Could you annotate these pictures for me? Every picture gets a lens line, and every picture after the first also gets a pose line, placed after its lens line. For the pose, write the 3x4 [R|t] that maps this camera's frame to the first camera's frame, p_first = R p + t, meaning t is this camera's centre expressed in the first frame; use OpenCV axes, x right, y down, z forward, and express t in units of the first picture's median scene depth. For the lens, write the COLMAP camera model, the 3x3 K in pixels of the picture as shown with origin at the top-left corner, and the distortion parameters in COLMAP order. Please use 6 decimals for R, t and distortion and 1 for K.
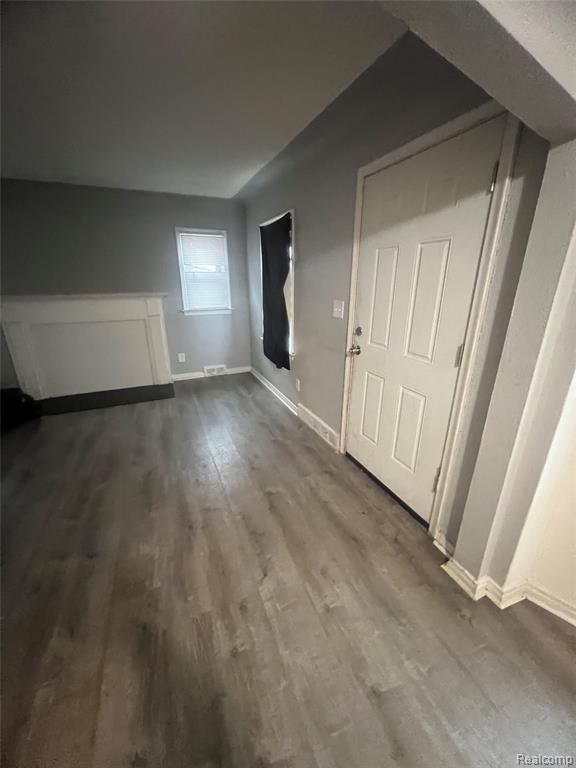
lens RADIAL K [[307.5, 0, 286.3], [0, 307.5, 384.1], [0, 0, 1]] dist [-0.002880, 0.001179]
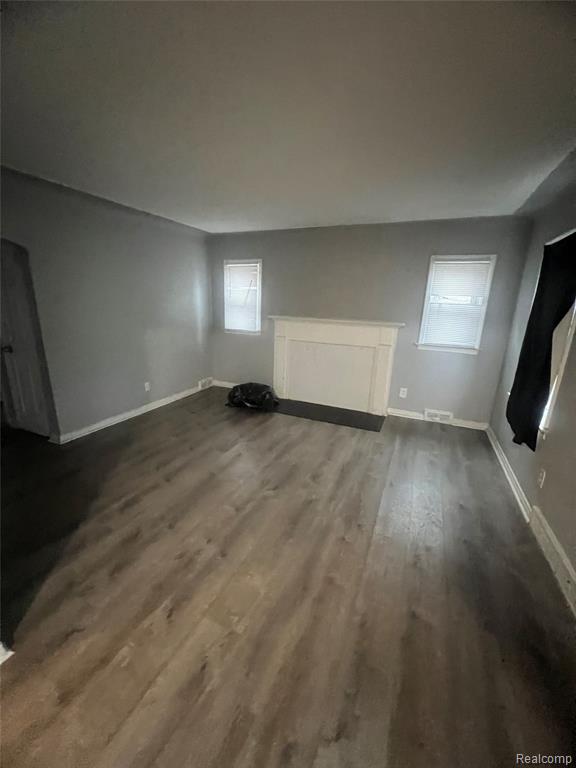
lens RADIAL K [[307.5, 0, 288.5], [0, 307.5, 382.0], [0, 0, 1]] dist [-0.002880, 0.001179]
pose [[0.685698, 0.212311, -0.696234, 0.062055], [-0.273882, 0.961477, 0.023457, -0.047880], [0.674393, 0.174602, 0.717431, 0.111489]]
